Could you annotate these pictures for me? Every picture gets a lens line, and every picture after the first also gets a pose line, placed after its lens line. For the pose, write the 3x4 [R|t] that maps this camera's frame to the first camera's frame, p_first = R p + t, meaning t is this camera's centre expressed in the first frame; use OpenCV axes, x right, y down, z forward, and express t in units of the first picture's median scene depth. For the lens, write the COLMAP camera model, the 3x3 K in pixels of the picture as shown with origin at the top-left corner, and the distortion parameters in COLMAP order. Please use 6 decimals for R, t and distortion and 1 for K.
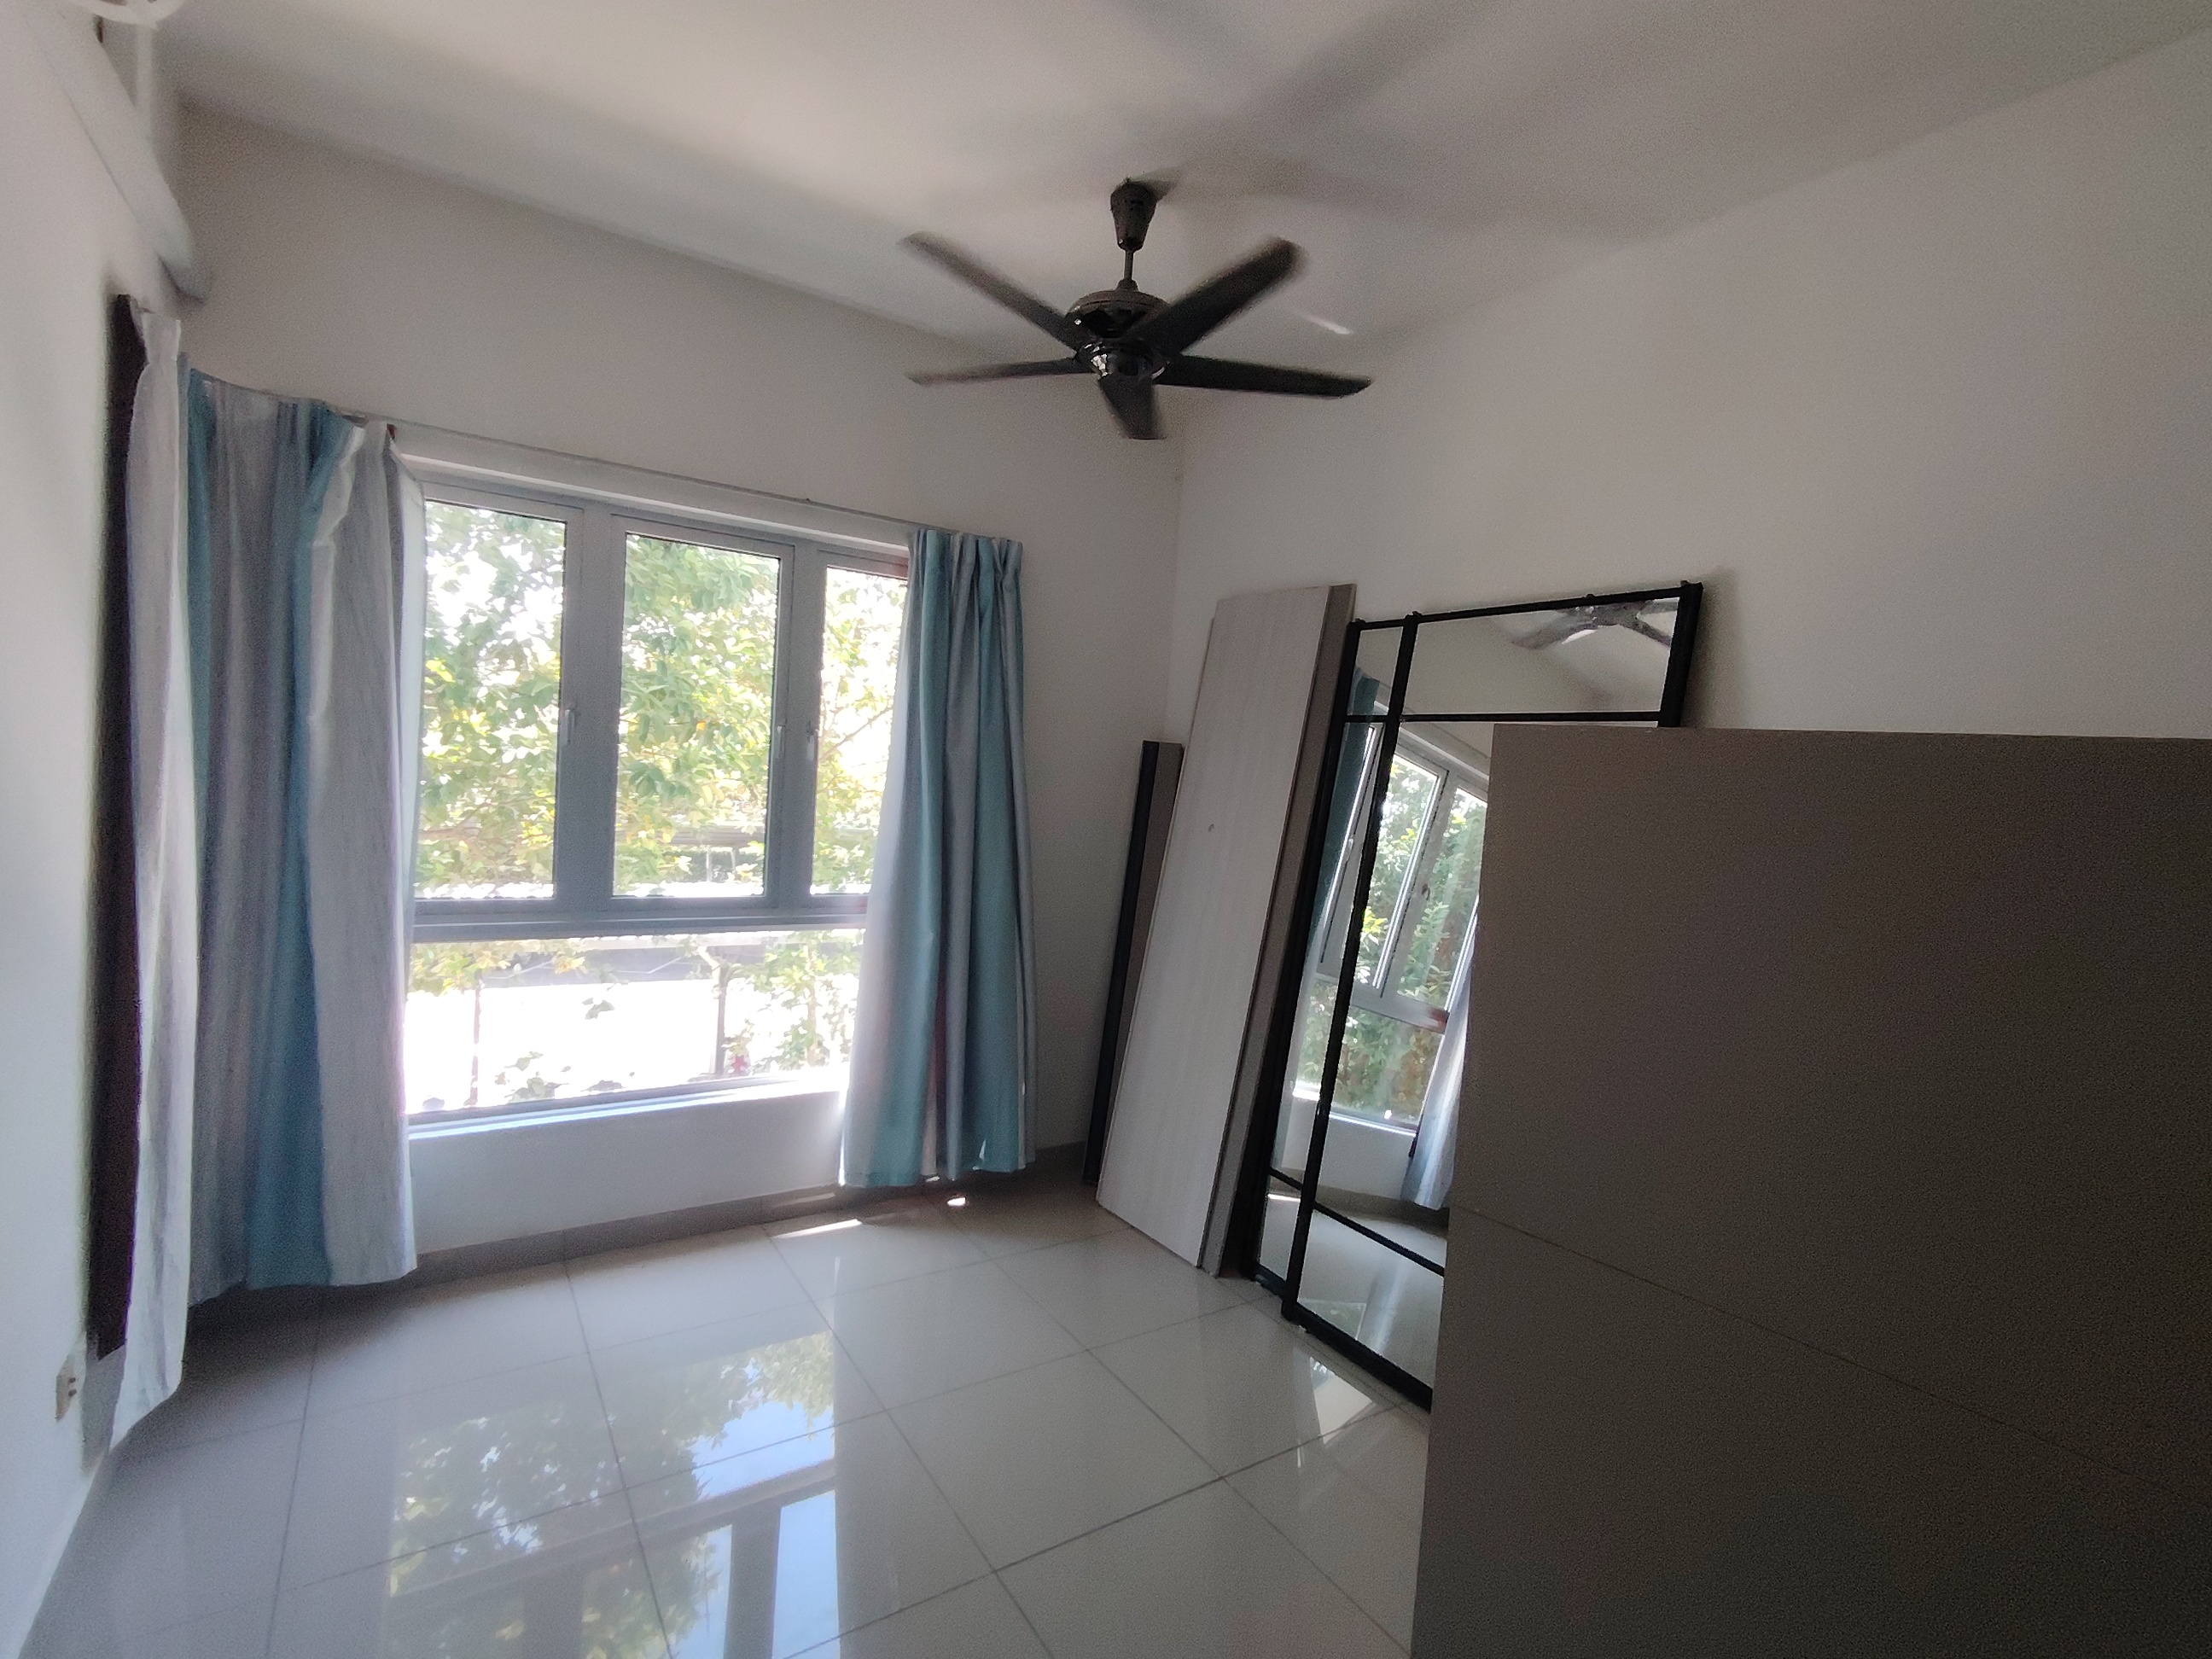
lens RADIAL K [[1046.4, 0, 1106.1], [0, 1046.4, 845.4], [0, 0, 1]] dist [0.006616, -0.005281]
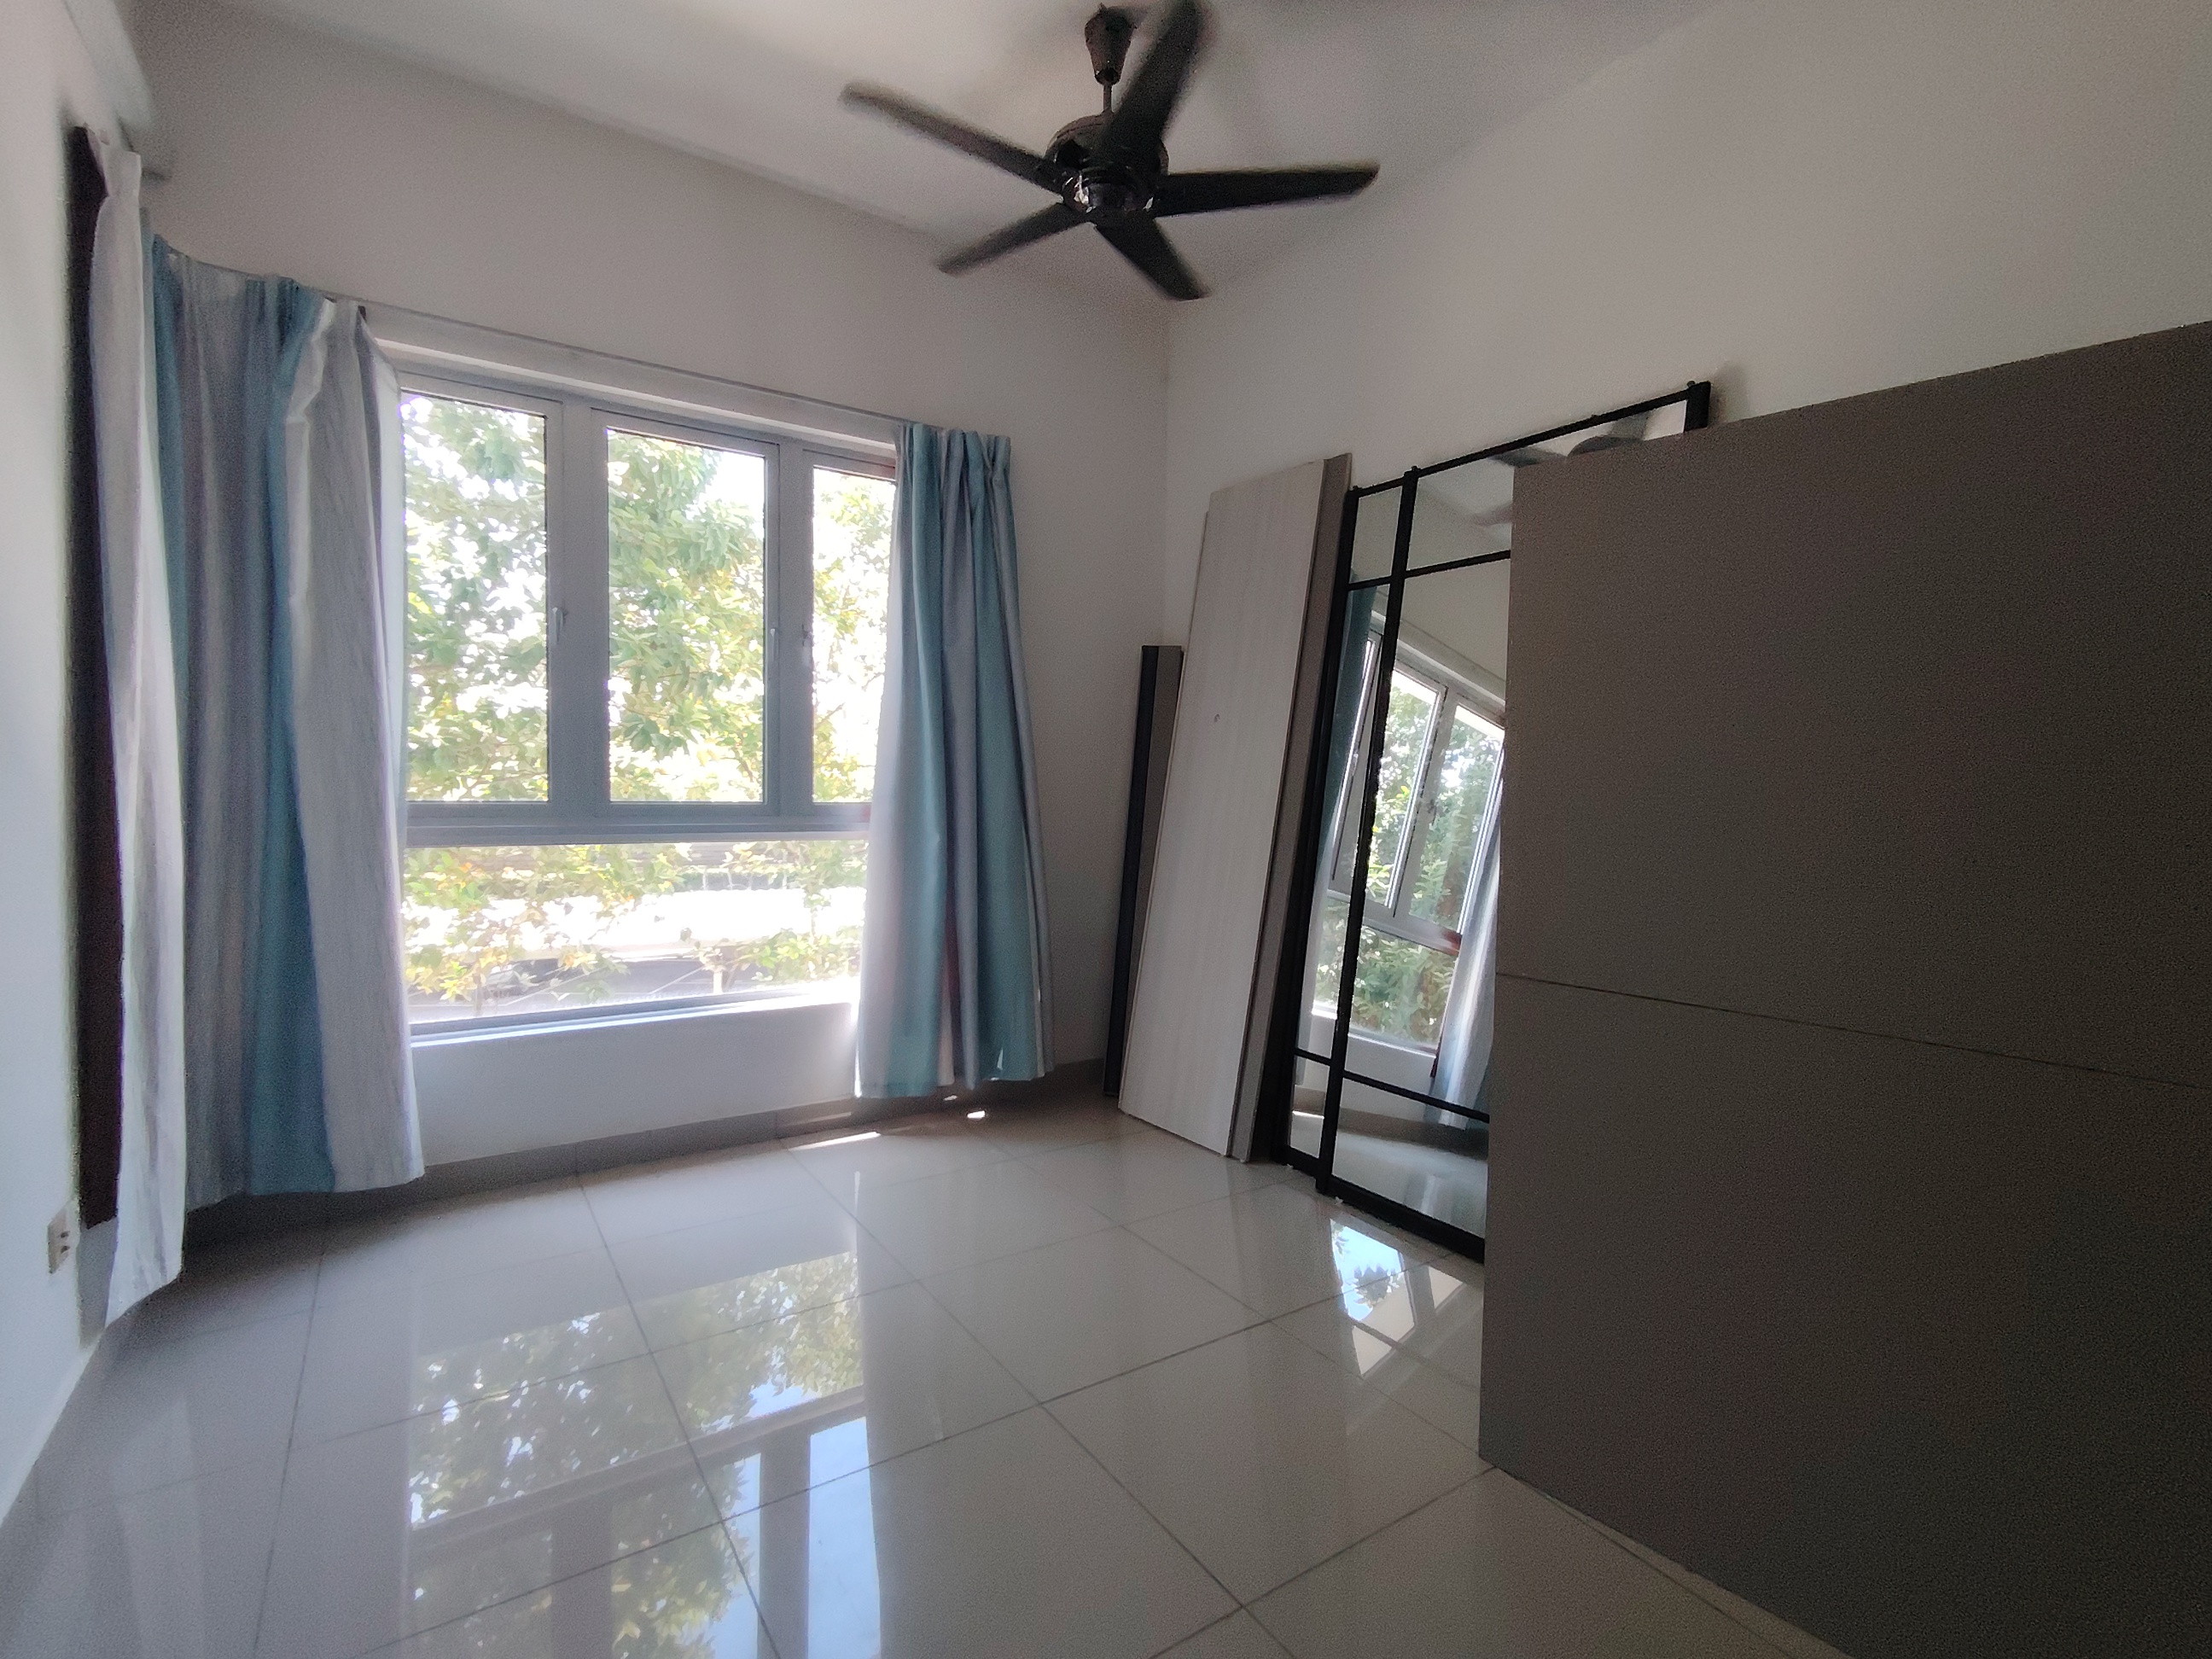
lens RADIAL K [[1046.4, 0, 1107.8], [0, 1046.4, 826.3], [0, 0, 1]] dist [0.006616, -0.005281]
pose [[0.998704, -0.050661, 0.004824, -0.013718], [0.050726, 0.998607, -0.014534, 0.112320], [-0.004081, 0.014760, 0.999883, 0.021356]]
